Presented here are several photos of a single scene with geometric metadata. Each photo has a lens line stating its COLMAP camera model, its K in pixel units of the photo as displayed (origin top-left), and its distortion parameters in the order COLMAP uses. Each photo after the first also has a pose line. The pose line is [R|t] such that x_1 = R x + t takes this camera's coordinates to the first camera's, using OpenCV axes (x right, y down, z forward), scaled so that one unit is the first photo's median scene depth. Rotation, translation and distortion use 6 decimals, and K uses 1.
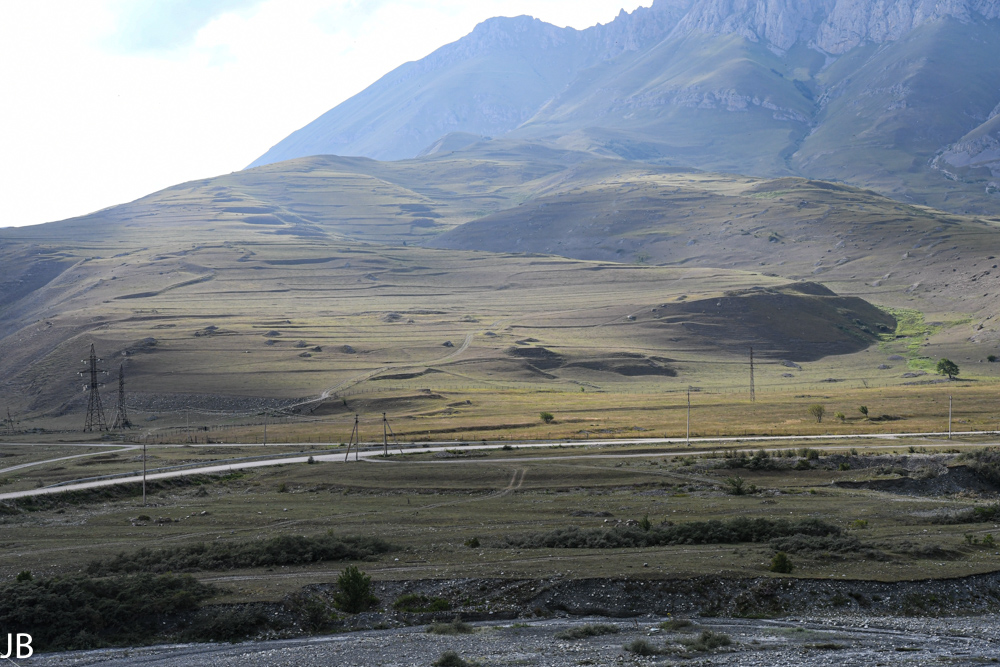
lens RADIAL K [[1444.2, 0, 500.0], [0, 1444.2, 333.5], [0, 0, 1]] dist [0.109747, 0.094264]
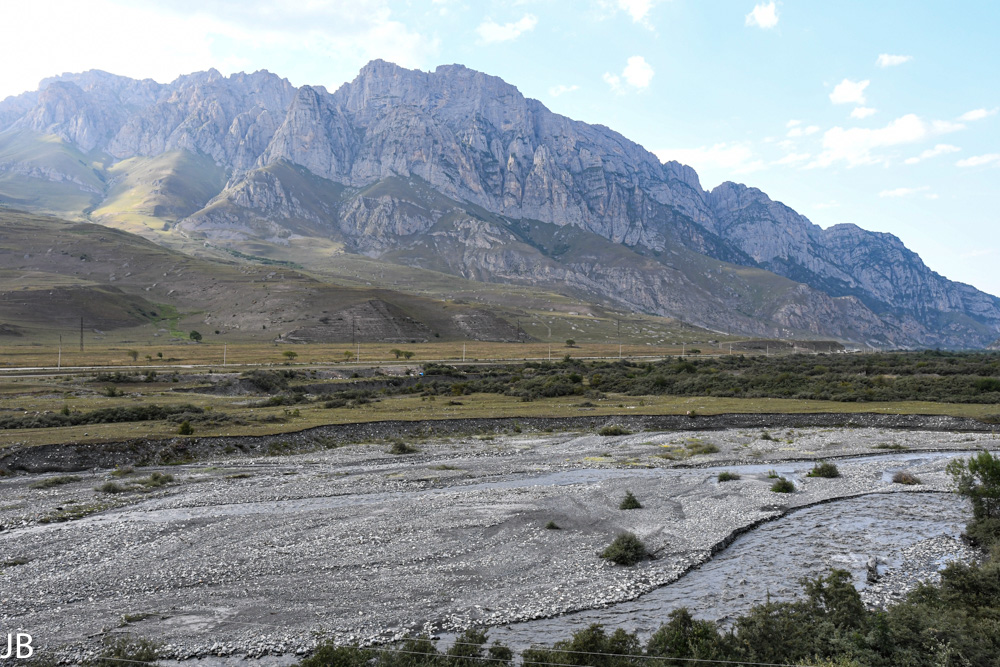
lens RADIAL K [[796.0, 0, 500.0], [0, 796.0, 333.5], [0, 0, 1]] dist [-0.078048, 0.073665]
pose [[0.774705, 0.031542, 0.631535, -0.068278], [-0.039269, 0.999227, -0.001735, 0.049661], [-0.631102, -0.023456, 0.775345, 0.177375]]
